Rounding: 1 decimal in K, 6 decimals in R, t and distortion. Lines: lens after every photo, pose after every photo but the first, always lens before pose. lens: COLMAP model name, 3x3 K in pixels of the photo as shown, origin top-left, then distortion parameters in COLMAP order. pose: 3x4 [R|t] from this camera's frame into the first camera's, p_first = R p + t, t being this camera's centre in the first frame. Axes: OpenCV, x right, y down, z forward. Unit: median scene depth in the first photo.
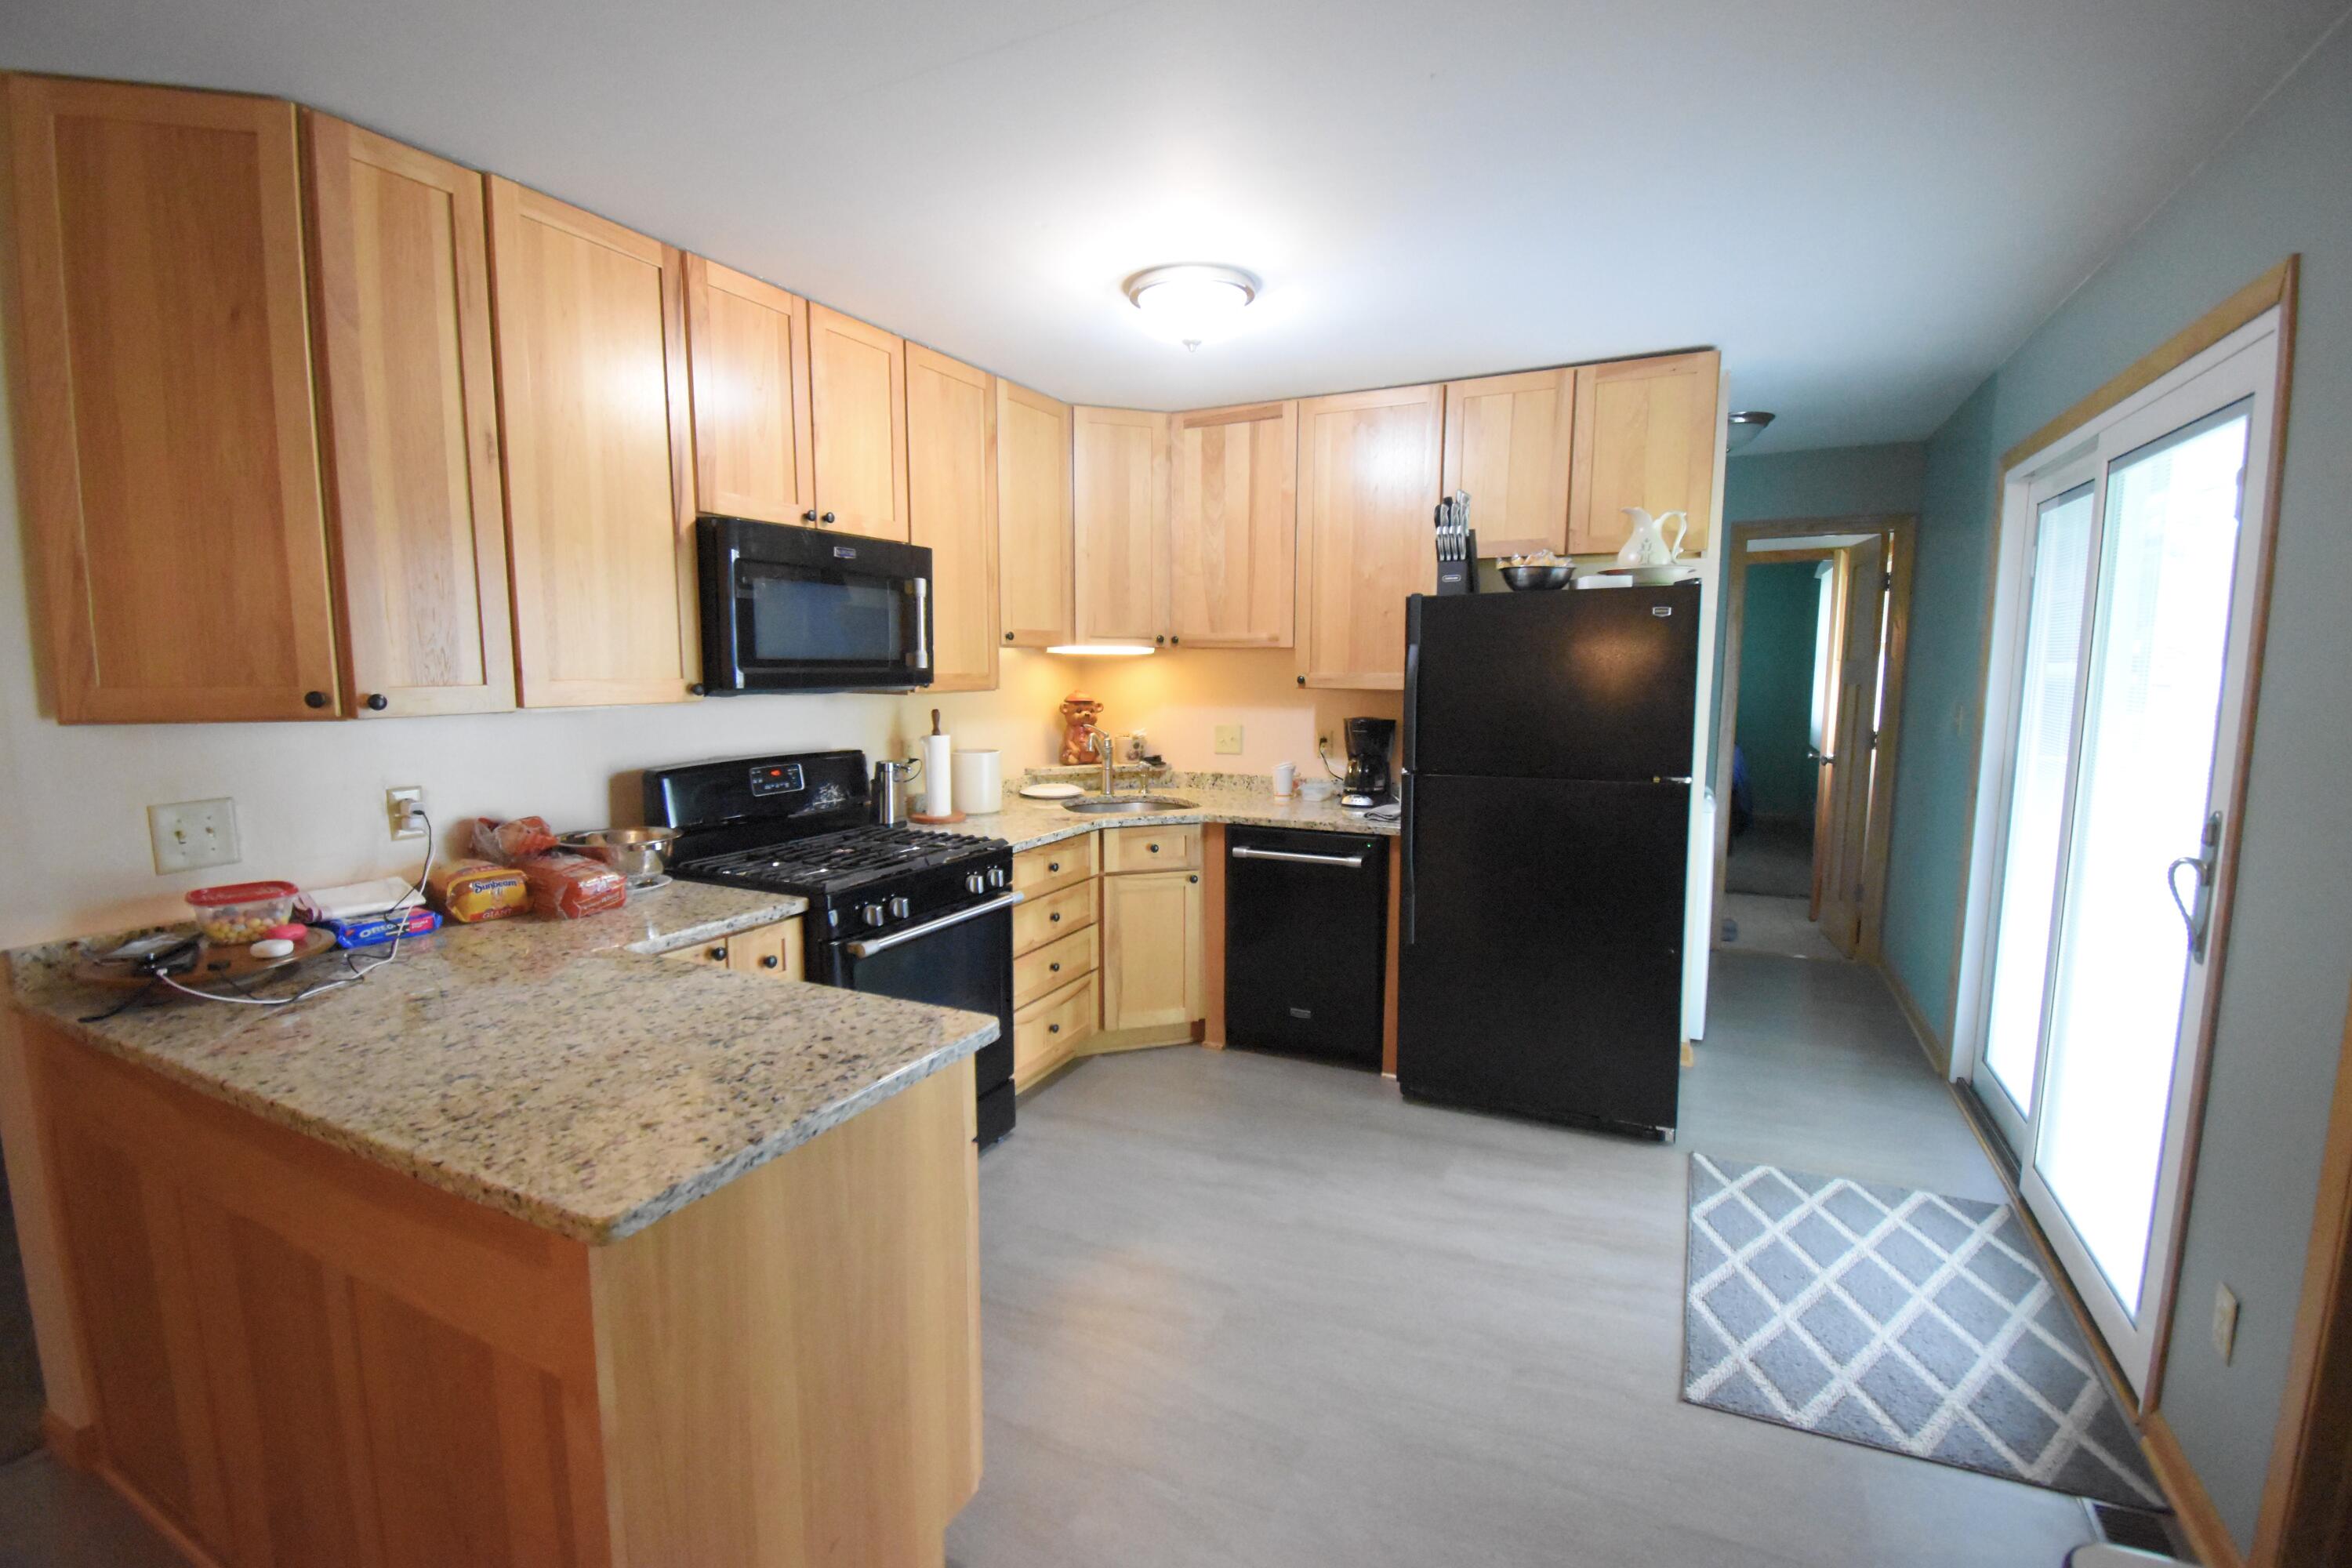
lens RADIAL K [[1040.2, 0, 1170.1], [0, 1040.2, 784.3], [0, 0, 1]] dist [0.022468, -0.026667]
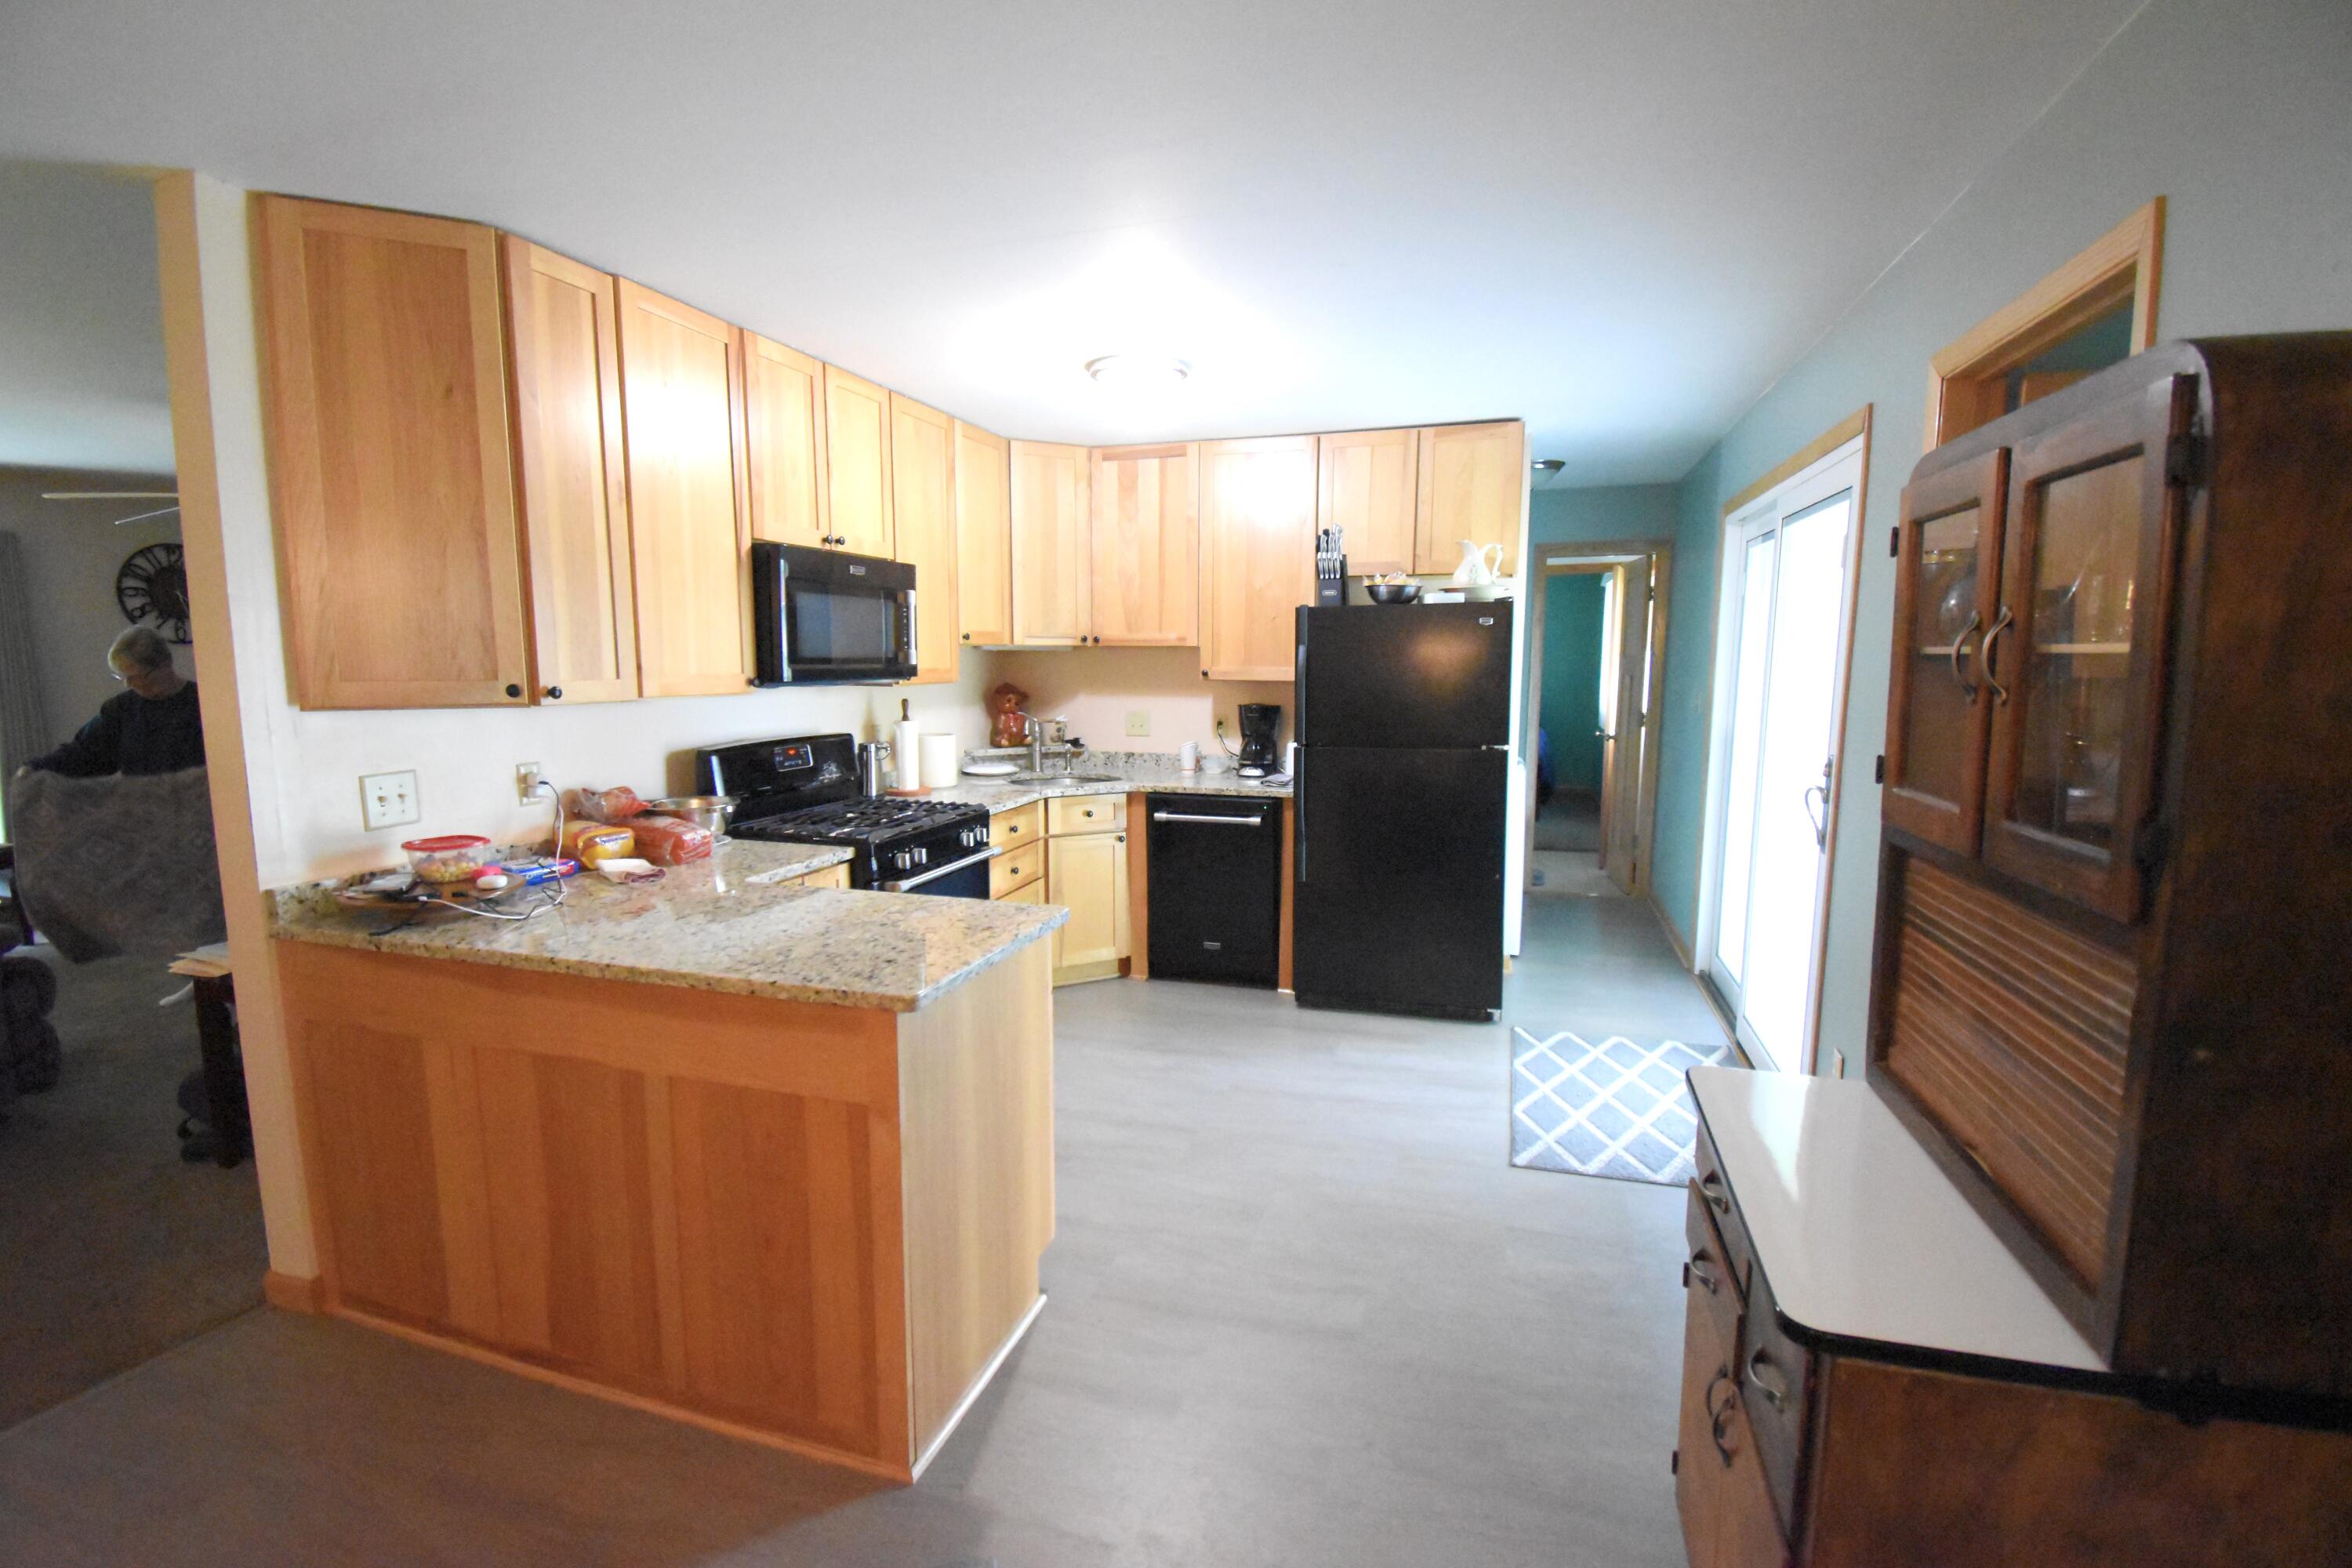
lens RADIAL K [[1040.2, 0, 1170.1], [0, 1040.2, 784.3], [0, 0, 1]] dist [0.022468, -0.026667]
pose [[0.988089, -0.019021, 0.152705, -0.125365], [0.017917, 0.999802, 0.008600, 0.022409], [-0.152838, -0.005761, 0.988234, -0.236842]]
